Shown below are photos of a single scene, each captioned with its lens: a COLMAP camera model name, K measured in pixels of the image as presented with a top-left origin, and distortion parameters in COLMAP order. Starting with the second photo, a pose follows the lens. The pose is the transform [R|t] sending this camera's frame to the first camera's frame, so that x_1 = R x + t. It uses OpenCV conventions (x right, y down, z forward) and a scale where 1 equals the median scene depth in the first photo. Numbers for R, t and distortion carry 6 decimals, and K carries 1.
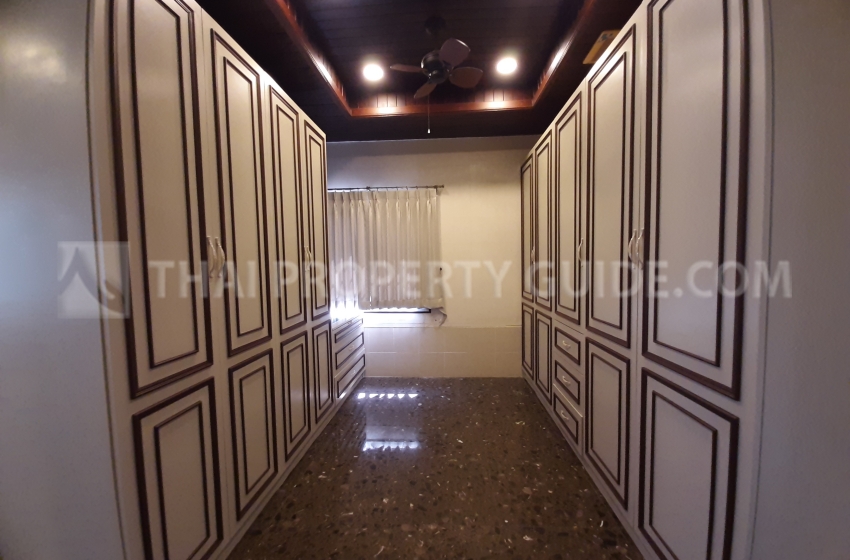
lens RADIAL K [[334.0, 0, 434.4], [0, 334.0, 280.2], [0, 0, 1]] dist [0.020431, -0.019282]
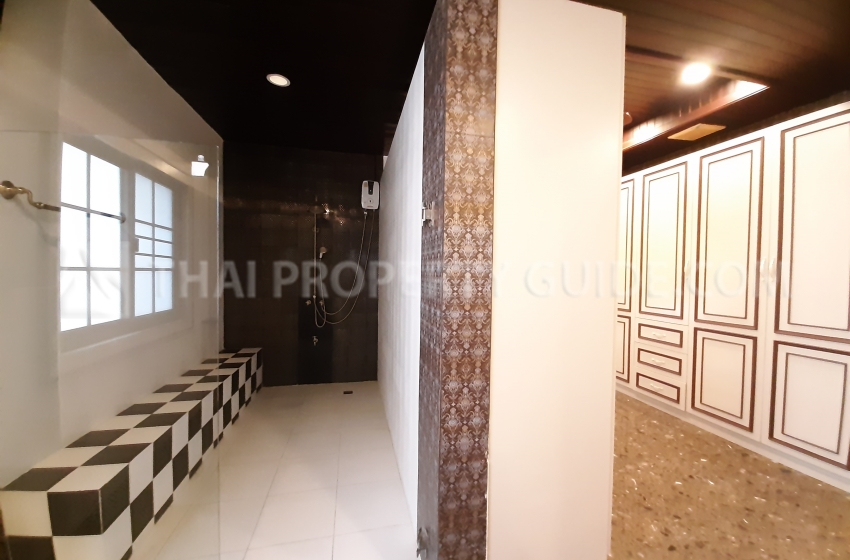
lens RADIAL K [[334.0, 0, 434.4], [0, 334.0, 280.2], [0, 0, 1]] dist [0.020431, -0.019282]
pose [[0.954740, 0.033508, 0.295549, -1.206010], [-0.024706, 0.999134, -0.033468, 0.046669], [-0.296415, 0.024652, 0.954741, -0.074585]]
